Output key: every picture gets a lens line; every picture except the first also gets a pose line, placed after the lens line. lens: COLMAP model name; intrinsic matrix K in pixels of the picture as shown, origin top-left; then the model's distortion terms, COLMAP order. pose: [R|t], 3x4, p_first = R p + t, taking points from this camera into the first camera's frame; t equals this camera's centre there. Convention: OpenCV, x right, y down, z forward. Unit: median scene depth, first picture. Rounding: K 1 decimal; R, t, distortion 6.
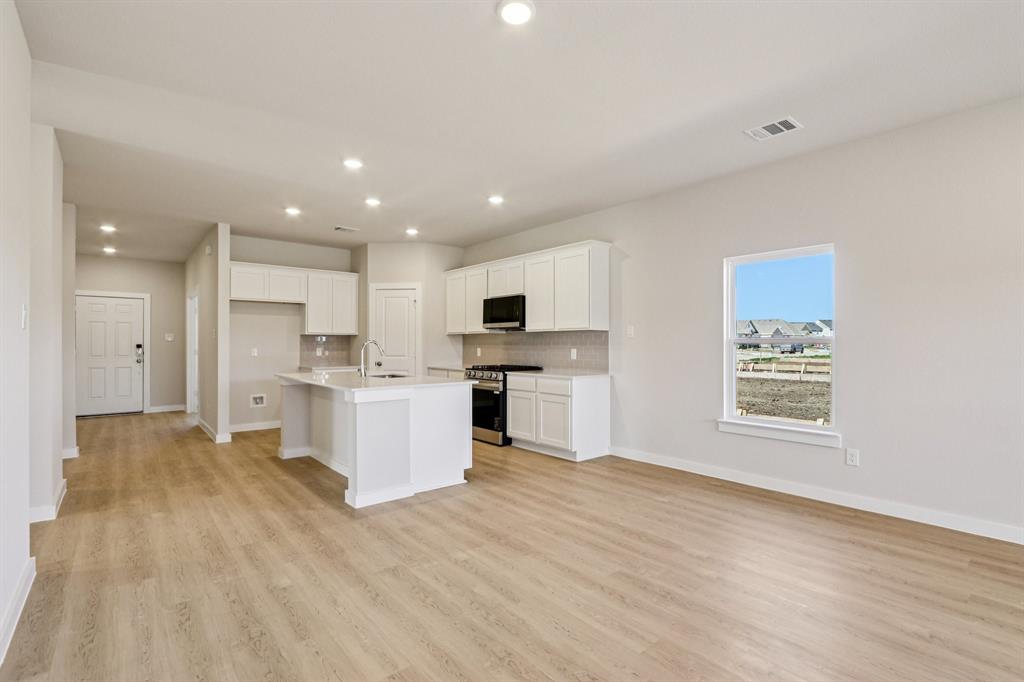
lens RADIAL K [[483.4, 0, 516.3], [0, 483.4, 339.7], [0, 0, 1]] dist [-0.011976, -0.000253]
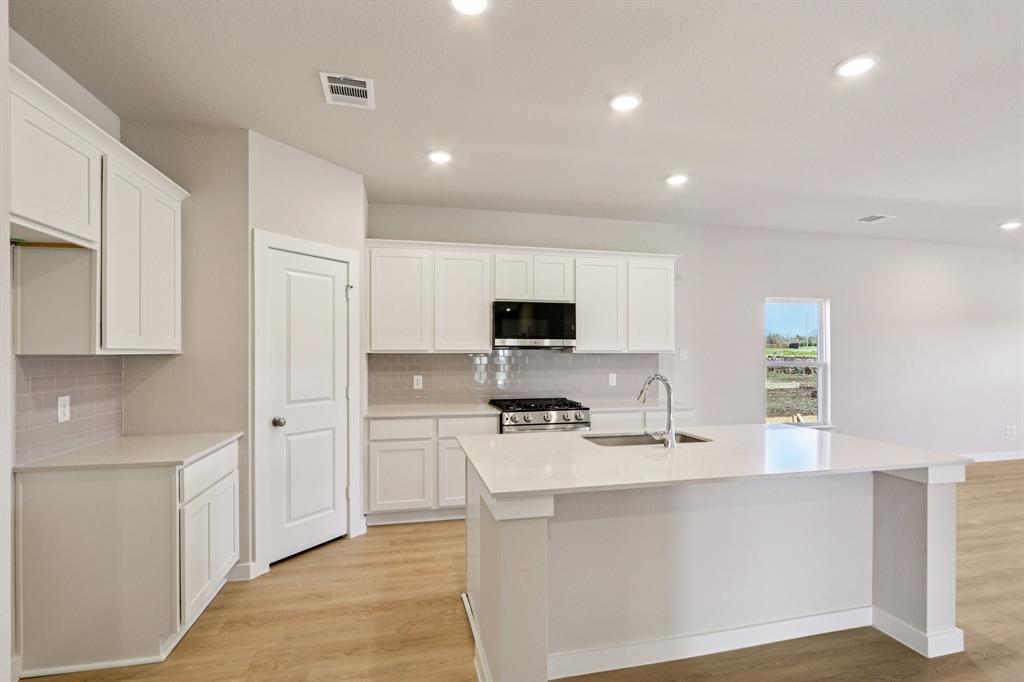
lens RADIAL K [[476.6, 0, 515.0], [0, 476.6, 345.7], [0, 0, 1]] dist [-0.014149, -0.000099]
pose [[0.439142, 0.024554, 0.898082, -0.684115], [0.005840, 0.999527, -0.030183, -0.005513], [-0.898399, 0.018499, 0.438791, 0.759100]]
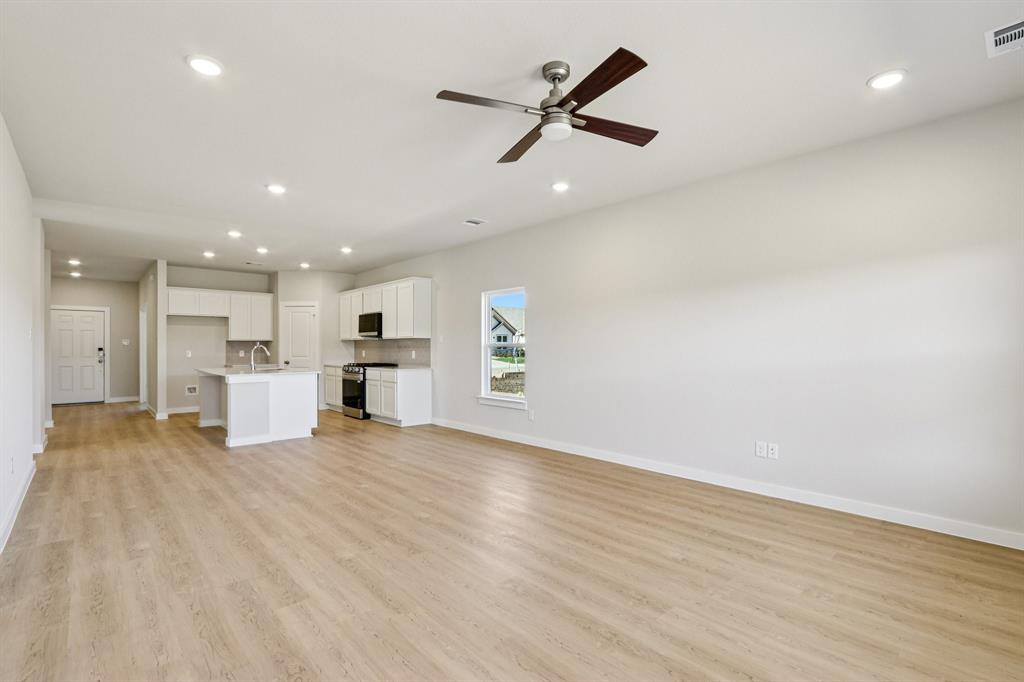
lens RADIAL K [[476.6, 0, 515.0], [0, 476.6, 345.7], [0, 0, 1]] dist [-0.014149, -0.000099]
pose [[0.998922, -0.000200, 0.046424, 0.339595], [-0.000069, 0.999983, 0.005791, -0.004712], [-0.046424, -0.005788, 0.998905, -0.399092]]
